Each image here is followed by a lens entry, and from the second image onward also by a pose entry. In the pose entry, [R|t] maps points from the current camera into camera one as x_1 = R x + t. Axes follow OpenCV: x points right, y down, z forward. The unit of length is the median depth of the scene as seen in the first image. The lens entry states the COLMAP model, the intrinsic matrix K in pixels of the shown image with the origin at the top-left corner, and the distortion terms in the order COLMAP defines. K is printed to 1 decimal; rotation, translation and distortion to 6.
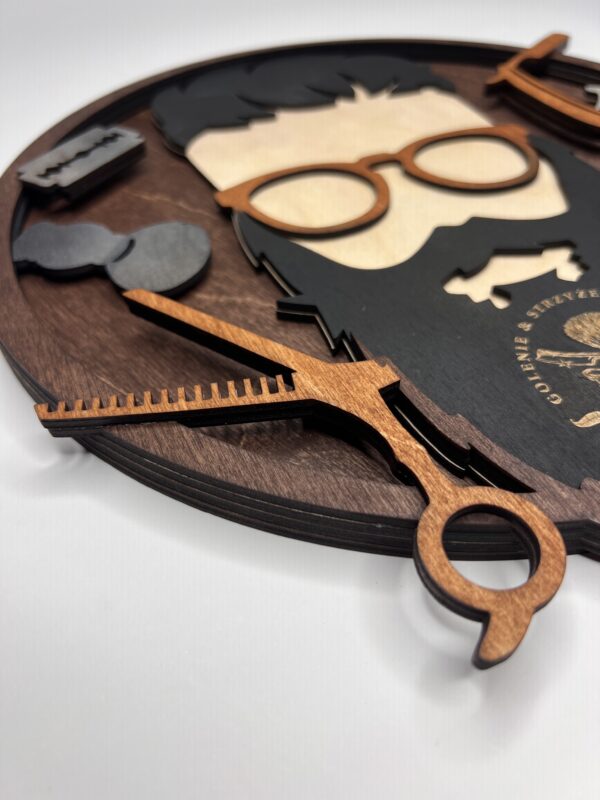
lens RADIAL K [[654.7, 0, 299.7], [0, 654.7, 386.3], [0, 0, 1]] dist [0.077455, -0.244421]
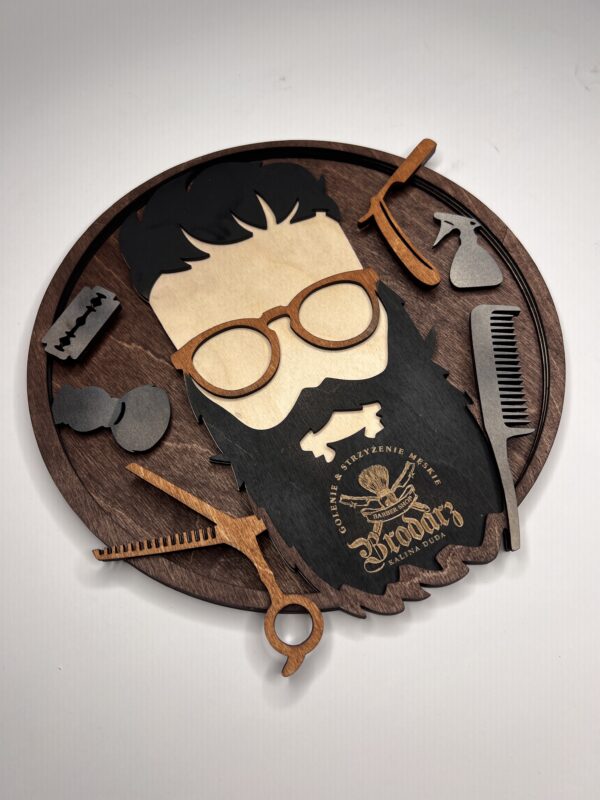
lens RADIAL K [[624.4, 0, 300.0], [0, 624.4, 400.0], [0, 0, 1]] dist [0.085464, -0.185728]
pose [[0.999369, -0.023236, 0.026860, 0.192704], [0.011834, 0.930924, 0.365021, -1.001554], [-0.033486, -0.364472, 0.930612, -0.634260]]
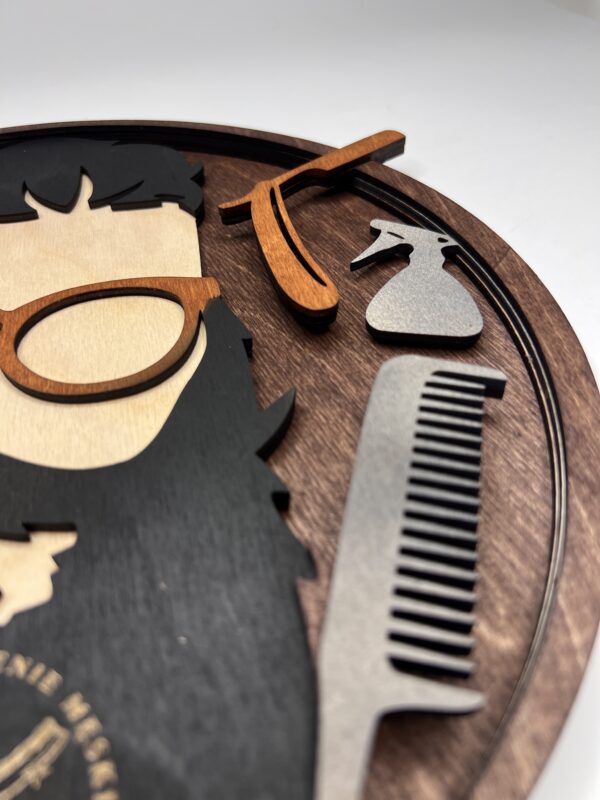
lens RADIAL K [[624.4, 0, 300.0], [0, 624.4, 400.0], [0, 0, 1]] dist [0.085464, -0.185728]
pose [[0.981099, 0.131870, -0.141619, 0.839241], [-0.129112, 0.991220, 0.028529, -0.468666], [0.144138, -0.009705, 0.989510, 0.522110]]
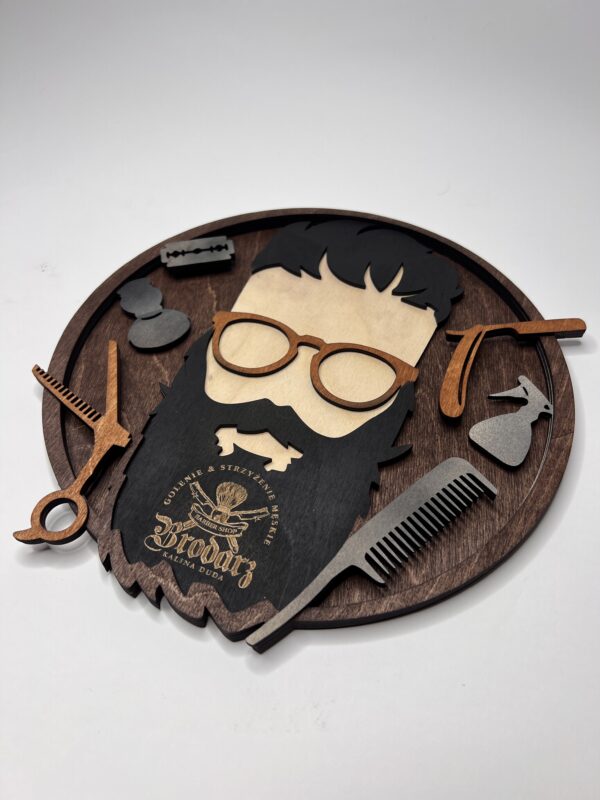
lens RADIAL K [[624.4, 0, 300.0], [0, 624.4, 400.0], [0, 0, 1]] dist [0.085464, -0.185728]
pose [[0.661480, 0.593954, -0.457890, 1.277986], [-0.516375, 0.803481, 0.296269, -0.965073], [0.543876, 0.040467, 0.838189, -0.418879]]
